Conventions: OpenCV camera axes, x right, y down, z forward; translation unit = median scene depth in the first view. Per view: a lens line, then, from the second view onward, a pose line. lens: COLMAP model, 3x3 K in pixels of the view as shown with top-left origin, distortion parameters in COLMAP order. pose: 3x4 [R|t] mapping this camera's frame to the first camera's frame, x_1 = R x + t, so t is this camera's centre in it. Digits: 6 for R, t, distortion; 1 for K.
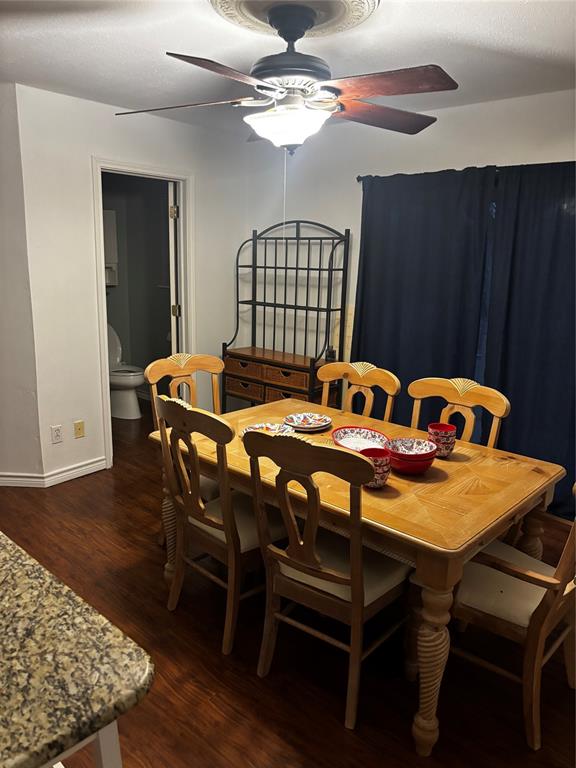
lens RADIAL K [[588.4, 0, 285.8], [0, 588.4, 384.3], [0, 0, 1]] dist [0.046225, -0.013833]
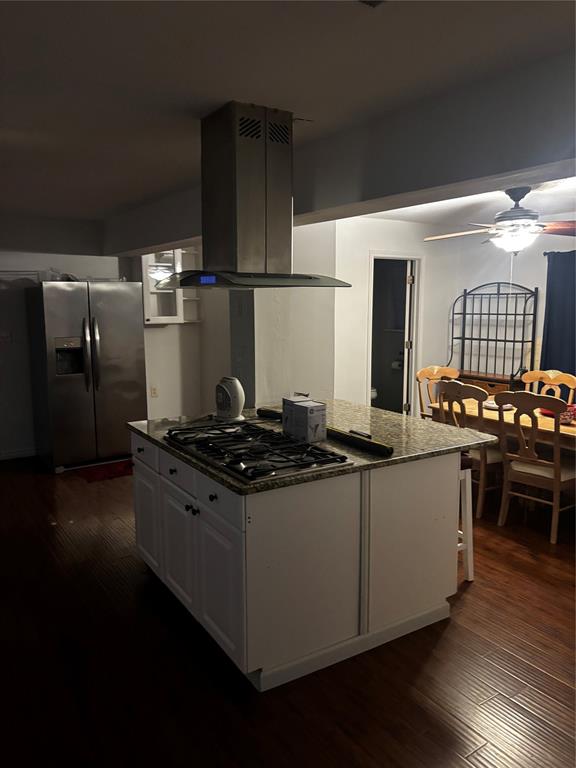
lens RADIAL K [[588.4, 0, 287.9], [0, 588.4, 383.5], [0, 0, 1]] dist [0.046225, -0.013833]
pose [[0.967730, 0.007730, -0.251871, -0.118348], [-0.028374, 0.996516, -0.078432, 0.107334], [0.250387, 0.083048, 0.964577, -0.548519]]
